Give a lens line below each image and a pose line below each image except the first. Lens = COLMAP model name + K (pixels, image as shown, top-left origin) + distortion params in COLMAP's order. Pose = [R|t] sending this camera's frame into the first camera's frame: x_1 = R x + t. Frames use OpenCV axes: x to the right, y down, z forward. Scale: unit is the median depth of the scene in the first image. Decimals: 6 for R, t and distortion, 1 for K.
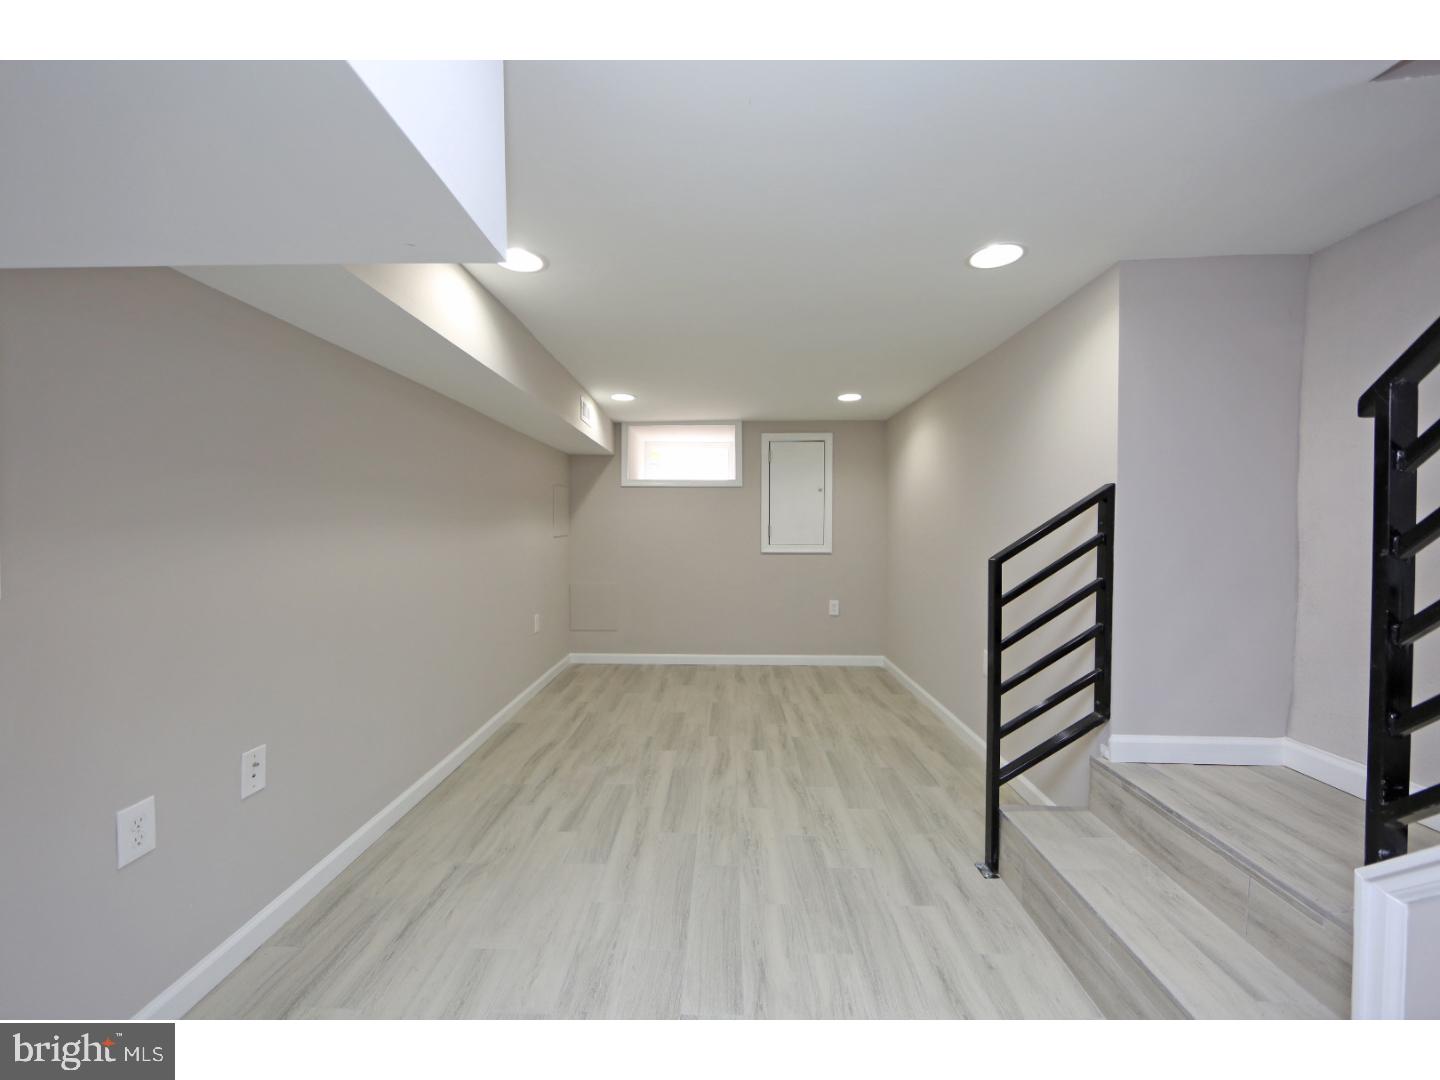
lens RADIAL K [[566.0, 0, 712.2], [0, 566.0, 531.4], [0, 0, 1]] dist [-0.003855, -0.000519]
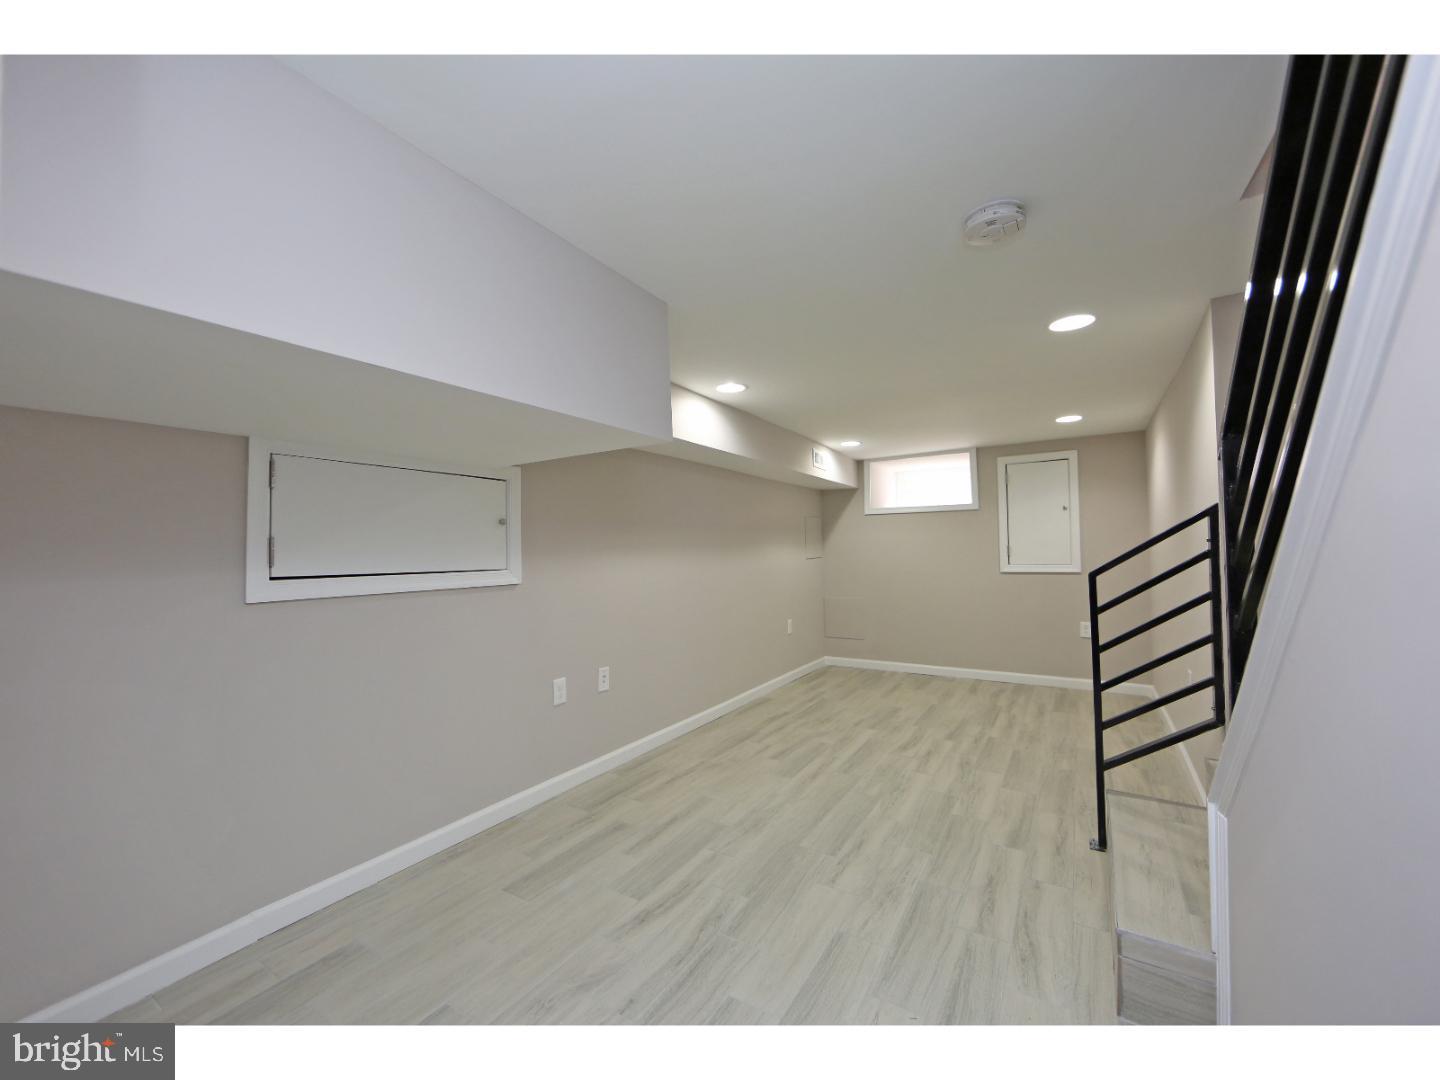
lens RADIAL K [[566.0, 0, 712.2], [0, 566.0, 531.4], [0, 0, 1]] dist [-0.003855, -0.000519]
pose [[0.856795, -0.034498, -0.514501, 0.295927], [0.013456, 0.998916, -0.044571, 0.003746], [0.515481, 0.031265, 0.856331, -0.277027]]
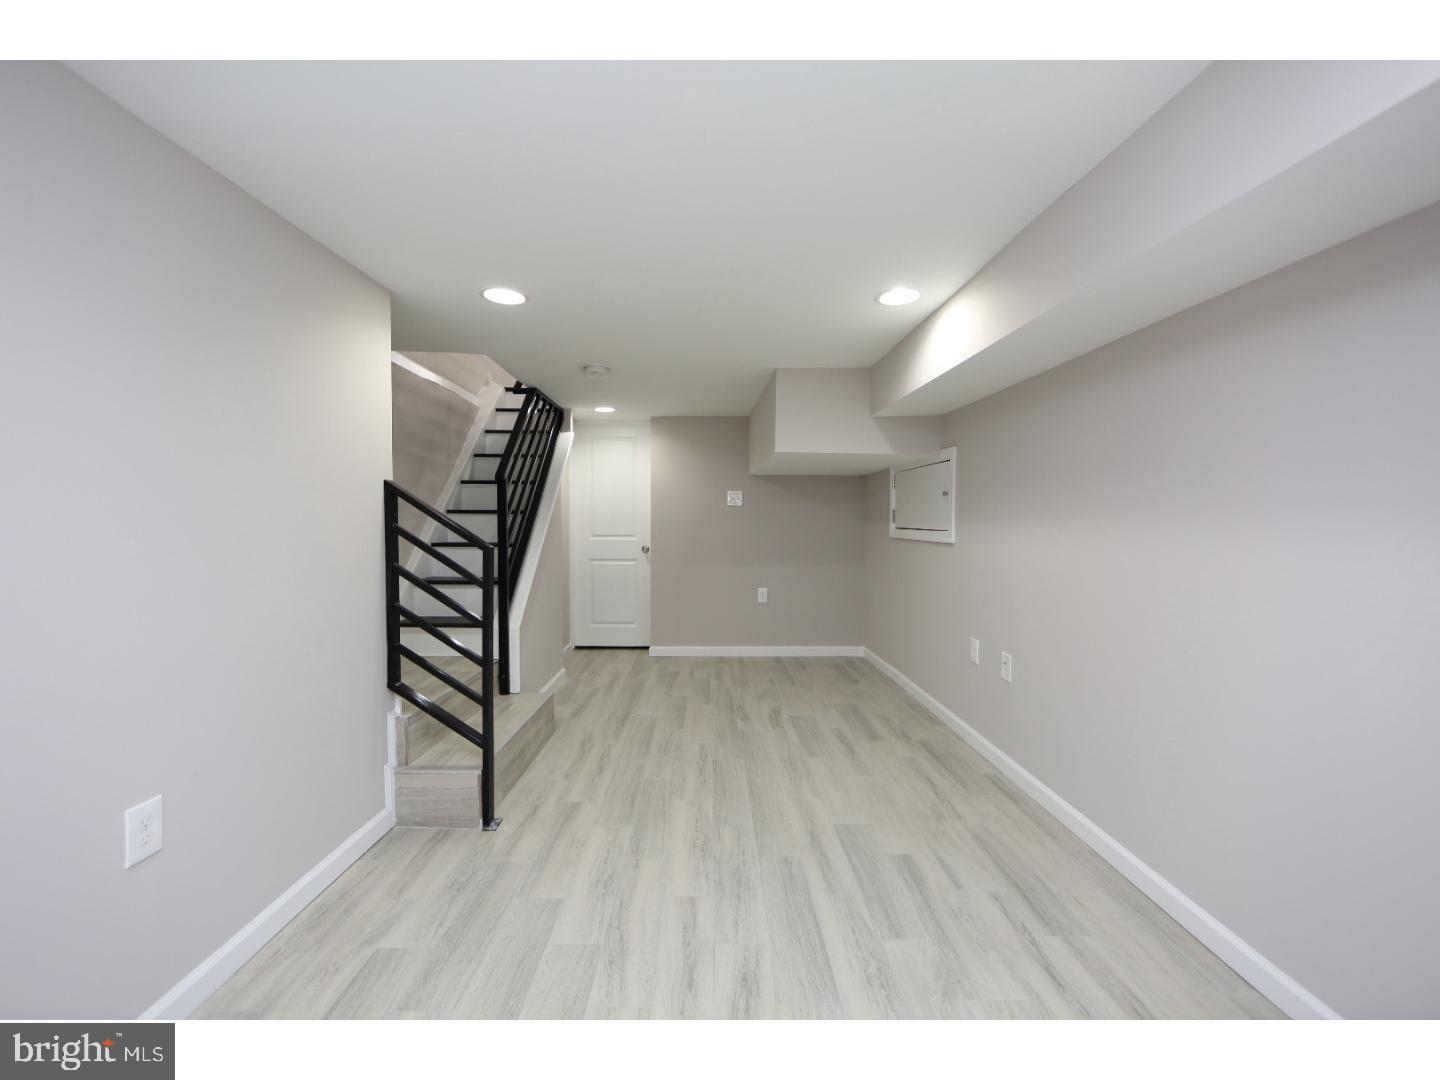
lens RADIAL K [[566.0, 0, 712.2], [0, 566.0, 531.4], [0, 0, 1]] dist [-0.003855, -0.000519]
pose [[-0.999308, -0.003025, -0.037062, 0.064512], [-0.004144, 0.999537, 0.030150, -0.012671], [0.036954, 0.030283, -0.998858, 1.468118]]
